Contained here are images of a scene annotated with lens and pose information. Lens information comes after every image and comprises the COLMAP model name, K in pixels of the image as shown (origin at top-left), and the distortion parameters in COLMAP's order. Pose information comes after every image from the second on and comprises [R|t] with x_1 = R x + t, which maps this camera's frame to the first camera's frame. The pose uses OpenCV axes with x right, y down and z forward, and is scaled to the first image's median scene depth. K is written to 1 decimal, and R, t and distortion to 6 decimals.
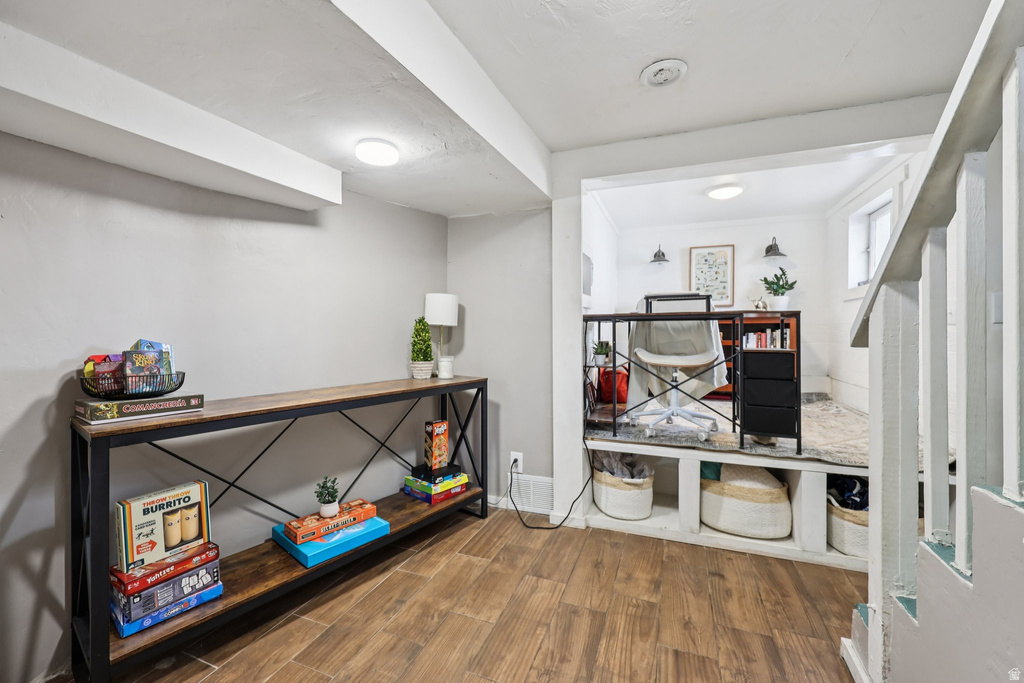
lens RADIAL K [[408.9, 0, 527.1], [0, 408.9, 329.8], [0, 0, 1]] dist [-0.000751, 0.000112]
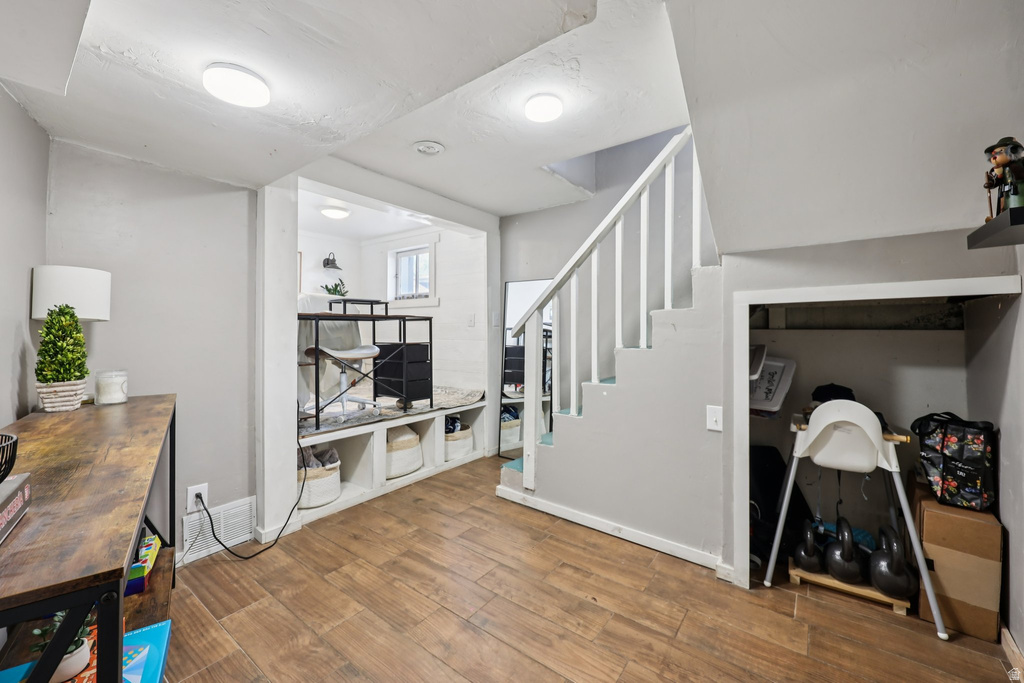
lens RADIAL K [[404.5, 0, 502.1], [0, 404.5, 325.3], [0, 0, 1]] dist [-0.000792, 0.000132]
pose [[0.308095, 0.008018, 0.951322, -0.723677], [-0.000269, 0.999965, -0.008340, -0.000042], [-0.951356, 0.002313, 0.308087, 0.257334]]
